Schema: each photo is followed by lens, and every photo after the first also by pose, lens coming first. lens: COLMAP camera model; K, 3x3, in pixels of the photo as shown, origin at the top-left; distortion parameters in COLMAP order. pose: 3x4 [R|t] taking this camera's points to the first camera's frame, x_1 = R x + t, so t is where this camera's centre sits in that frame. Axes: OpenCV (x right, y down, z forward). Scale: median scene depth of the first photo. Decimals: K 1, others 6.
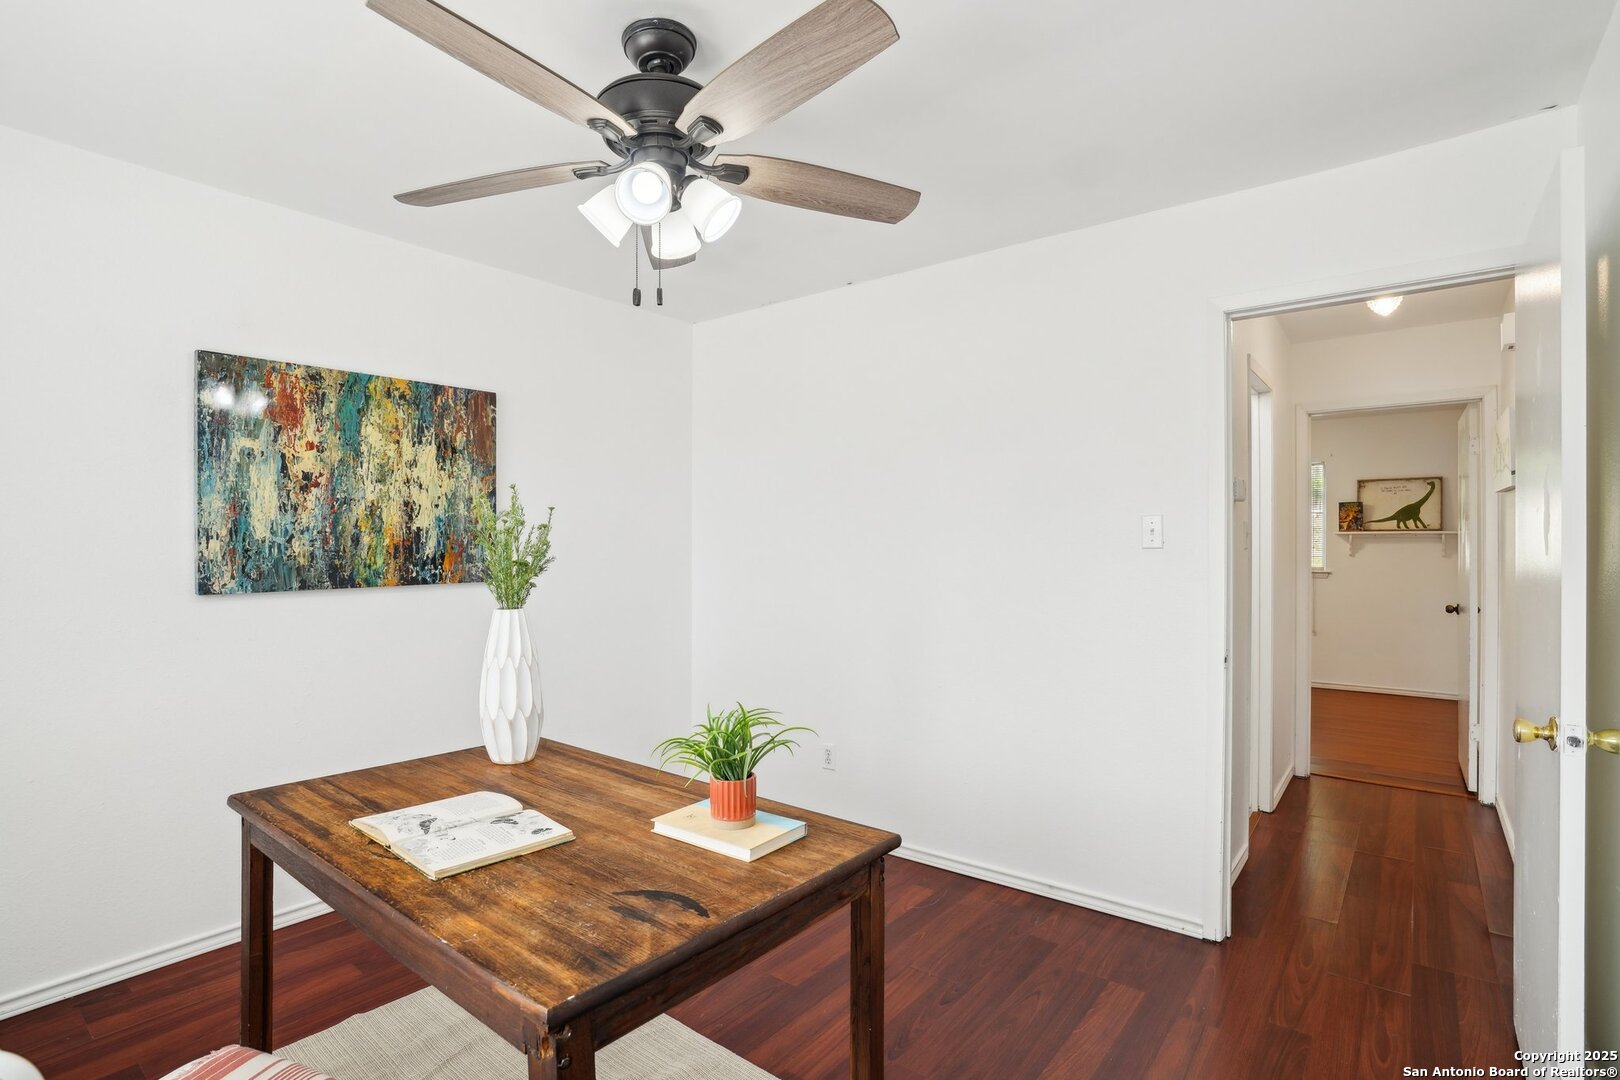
lens RADIAL K [[778.7, 0, 821.6], [0, 778.7, 535.9], [0, 0, 1]] dist [-0.041172, 0.000639]
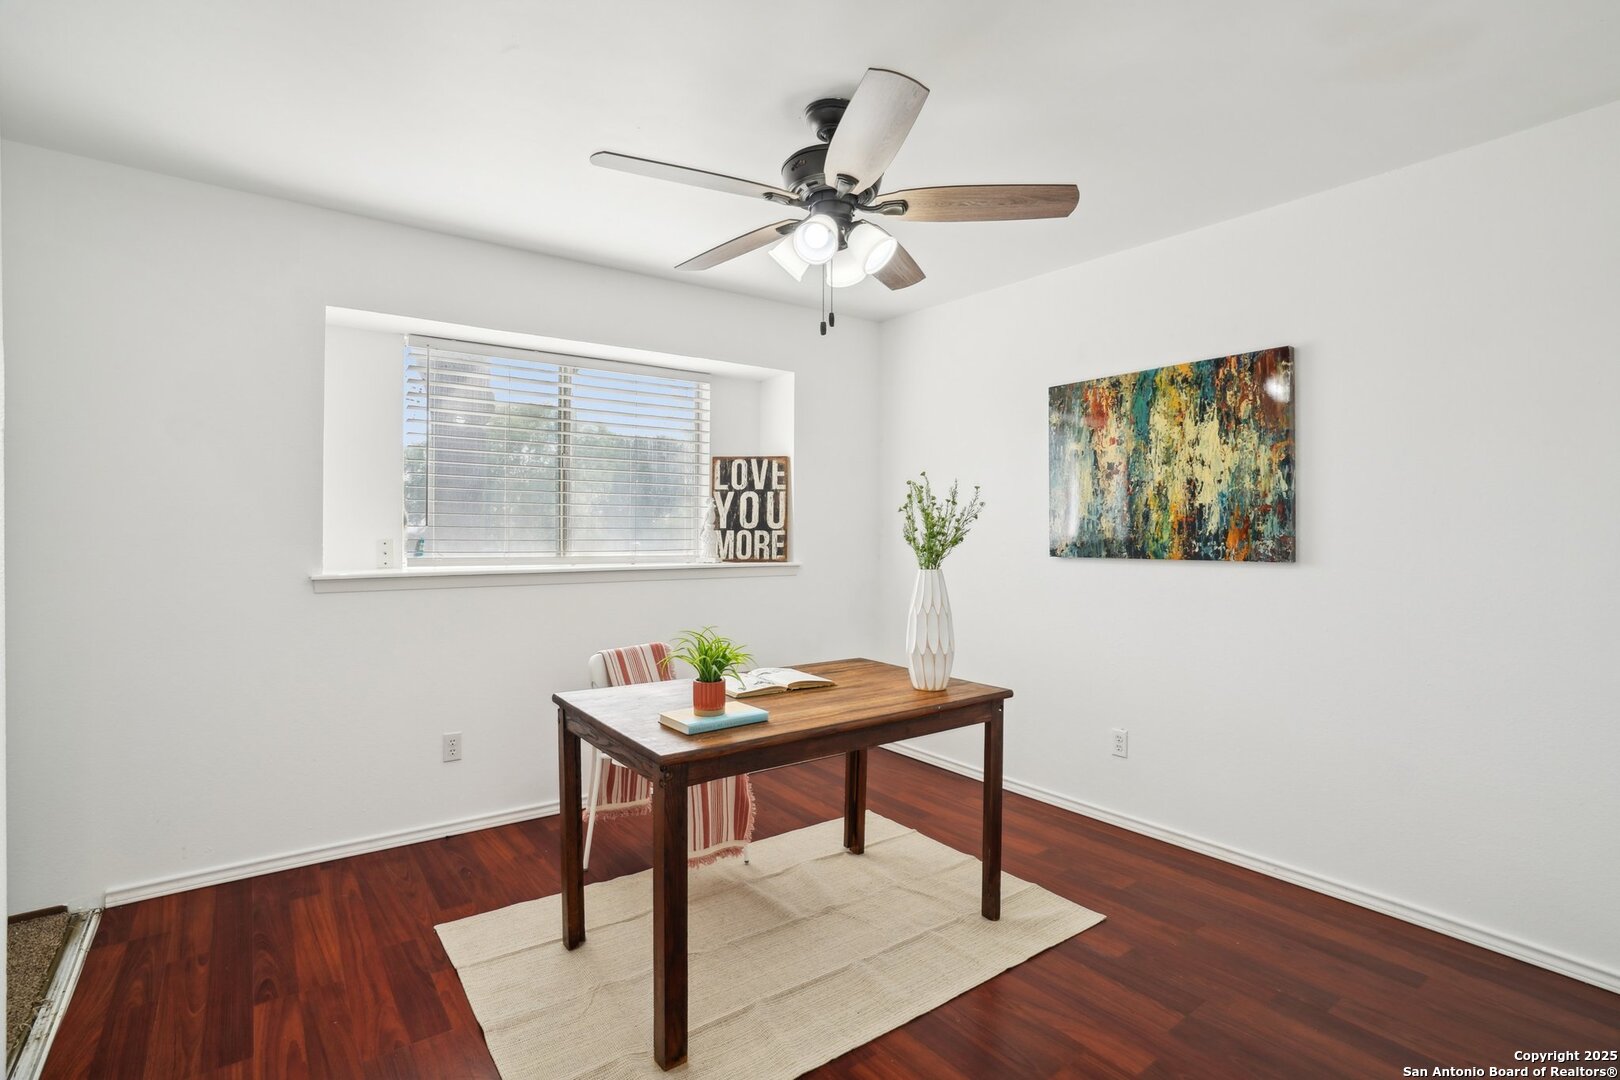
lens RADIAL K [[781.5, 0, 807.2], [0, 781.5, 536.1], [0, 0, 1]] dist [-0.047737, 0.000829]
pose [[-0.261165, 0.006458, -0.965273, 0.654166], [0.005645, 0.999971, 0.005163, 0.025521], [0.965278, -0.004101, -0.261193, 0.834316]]
